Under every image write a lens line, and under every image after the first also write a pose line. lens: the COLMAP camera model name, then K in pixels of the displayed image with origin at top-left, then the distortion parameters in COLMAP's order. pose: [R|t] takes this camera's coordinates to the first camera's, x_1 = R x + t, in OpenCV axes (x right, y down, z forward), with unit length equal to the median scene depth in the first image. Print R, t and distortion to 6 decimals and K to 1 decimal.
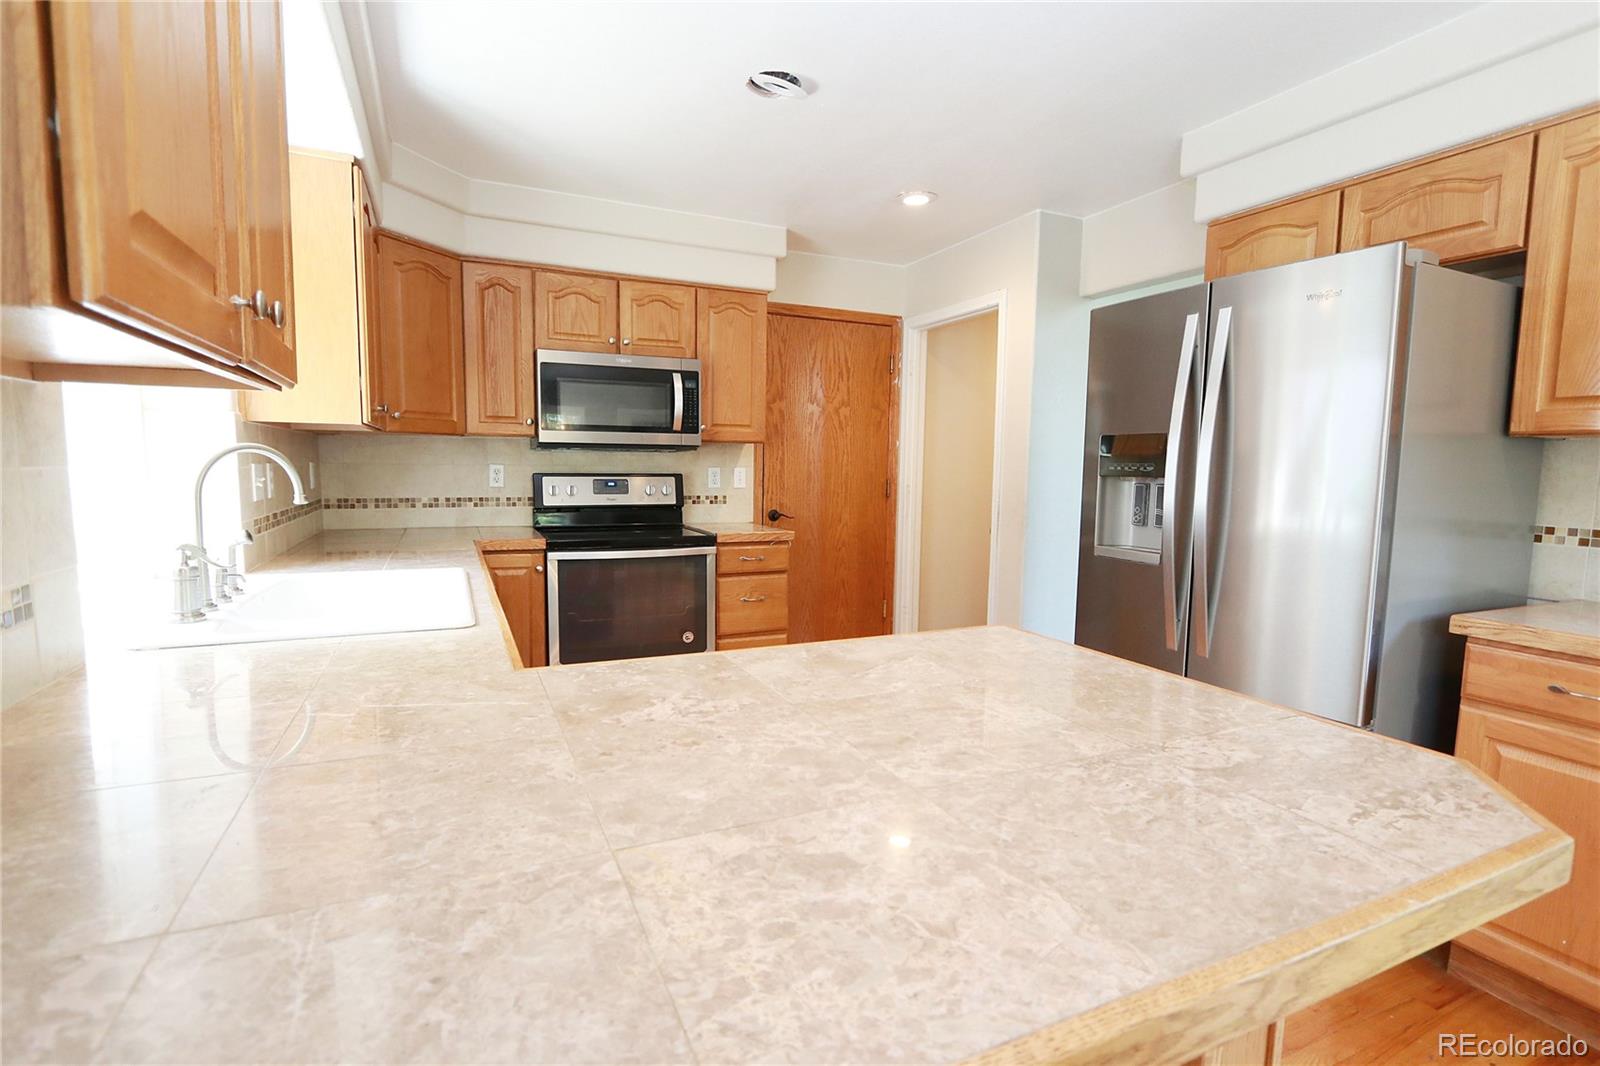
lens RADIAL K [[755.8, 0, 797.4], [0, 755.8, 534.3], [0, 0, 1]] dist [-0.015469, 0.000054]
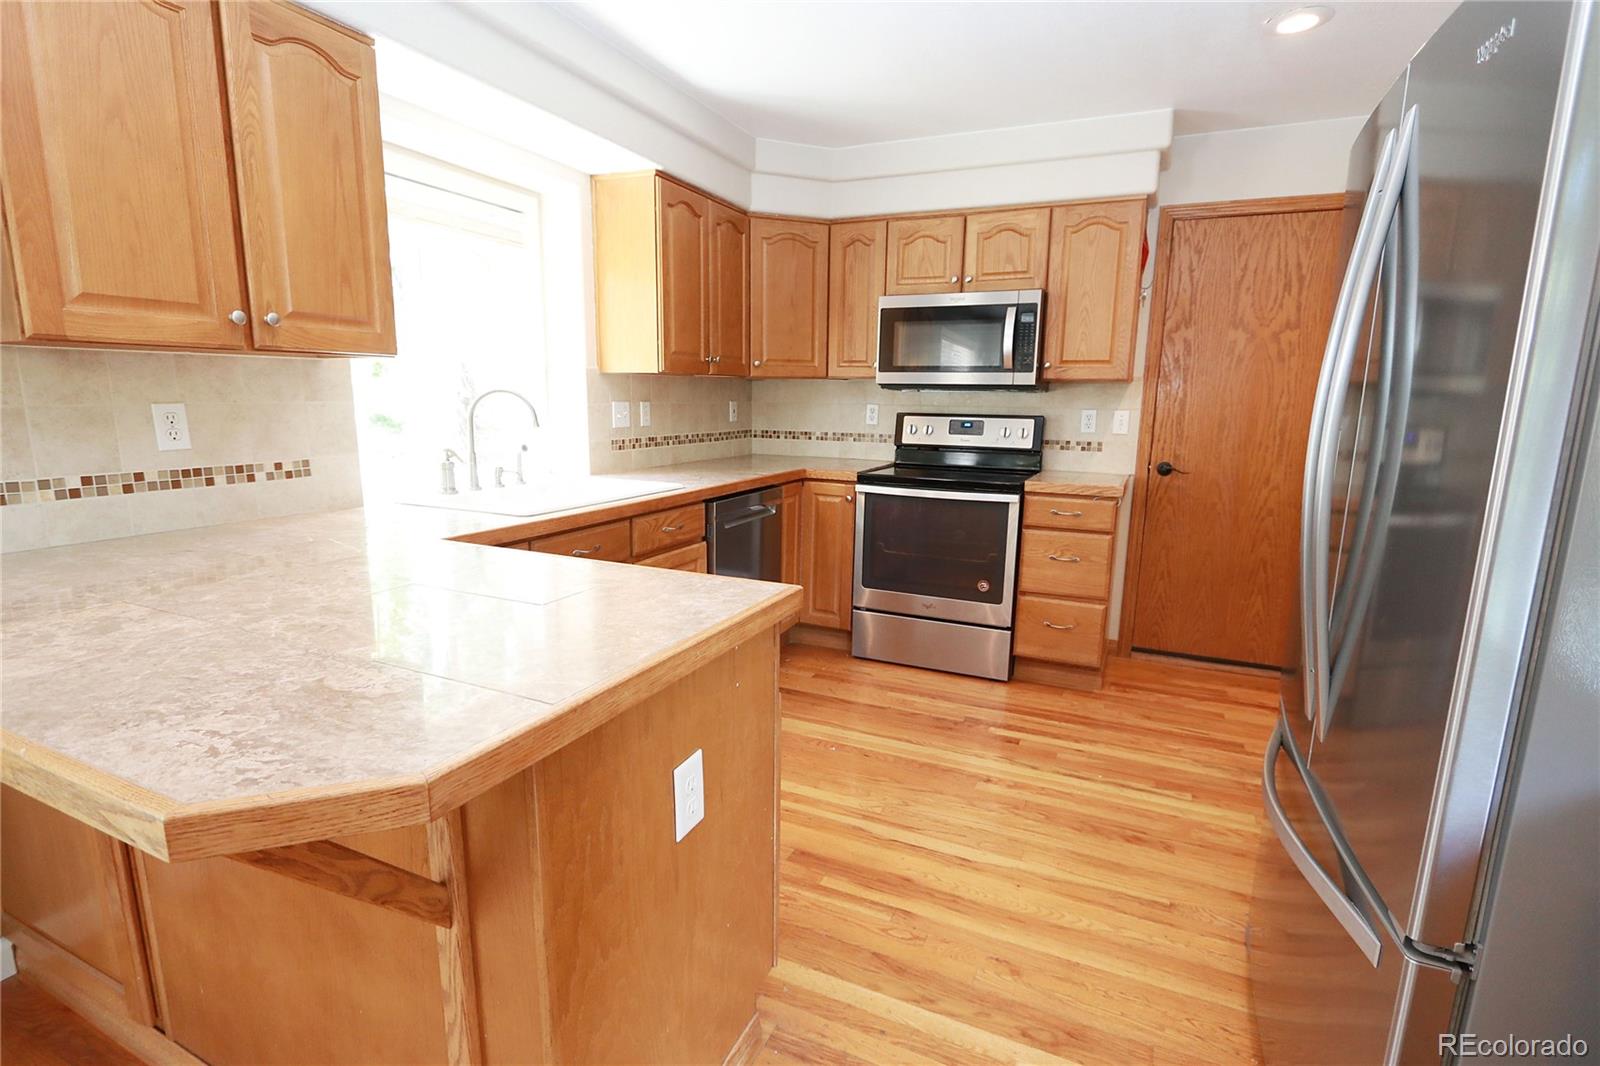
lens RADIAL K [[755.8, 0, 797.4], [0, 755.8, 534.3], [0, 0, 1]] dist [-0.015469, 0.000054]
pose [[0.655467, 0.132667, -0.743480, 0.399009], [-0.076331, 0.991046, 0.109548, -0.016437], [0.751356, -0.015055, 0.659725, 0.180428]]
